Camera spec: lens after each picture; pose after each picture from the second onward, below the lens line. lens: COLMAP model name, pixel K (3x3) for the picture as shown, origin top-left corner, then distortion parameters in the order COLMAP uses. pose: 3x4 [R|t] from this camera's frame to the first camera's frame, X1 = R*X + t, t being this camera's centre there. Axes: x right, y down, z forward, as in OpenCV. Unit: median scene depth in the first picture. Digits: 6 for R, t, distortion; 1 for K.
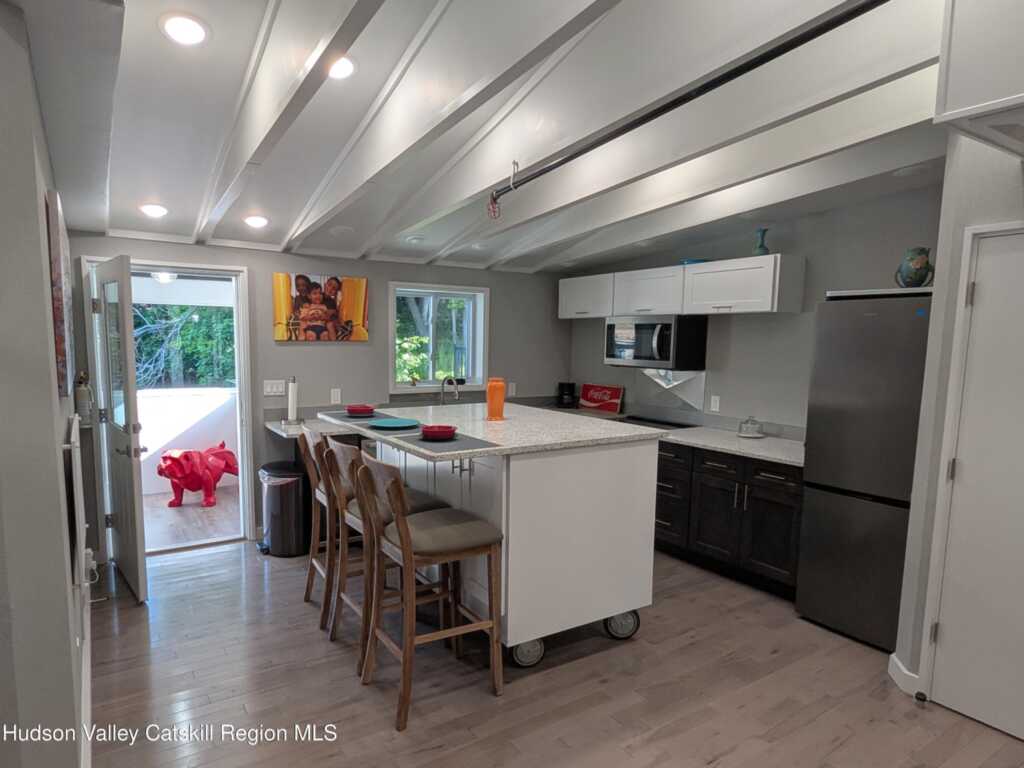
lens RADIAL K [[619.4, 0, 484.7], [0, 619.4, 414.9], [0, 0, 1]] dist [0.026054, 0.000547]
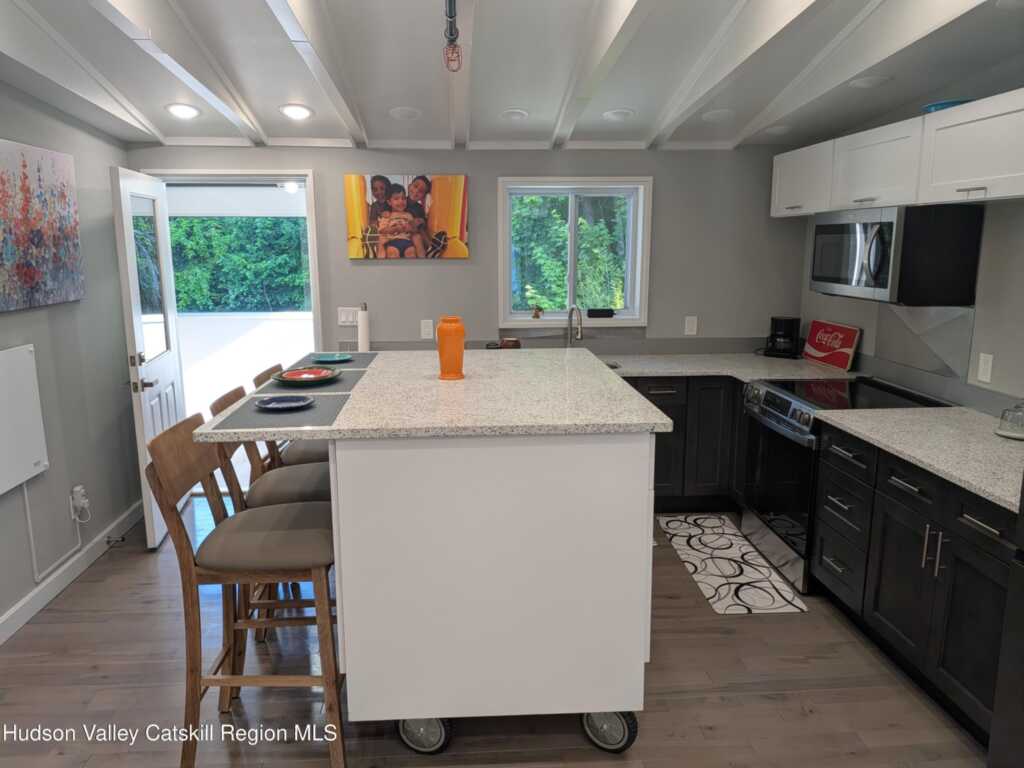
lens RADIAL K [[728.0, 0, 514.4], [0, 728.0, 385.9], [0, 0, 1]] dist [0.118459, -0.179817]
pose [[0.879877, 0.073954, -0.469411, 0.318264], [-0.044089, 0.996260, 0.074316, -0.032891], [0.473152, -0.044693, 0.879847, 0.231773]]
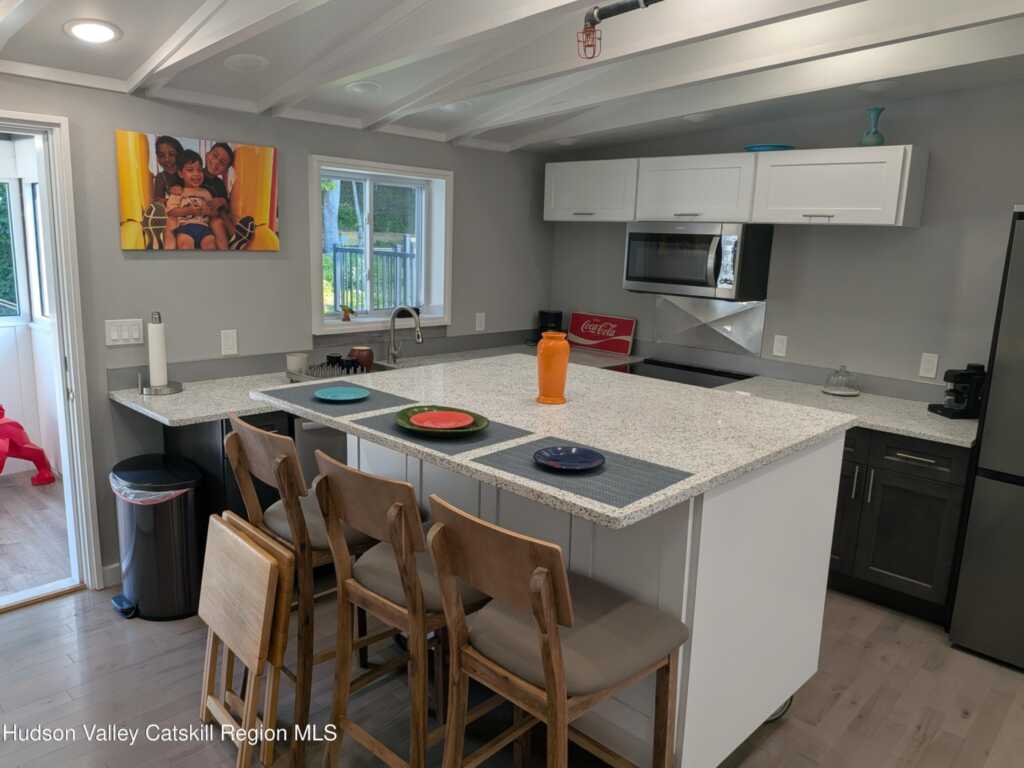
lens RADIAL K [[749.5, 0, 517.2], [0, 749.5, 383.8], [0, 0, 1]] dist [0.026971, -0.028757]
pose [[0.967190, -0.028029, 0.252503, -0.159063], [0.008429, 0.996888, 0.078373, -0.046312], [-0.253914, -0.073673, 0.964417, 0.215815]]
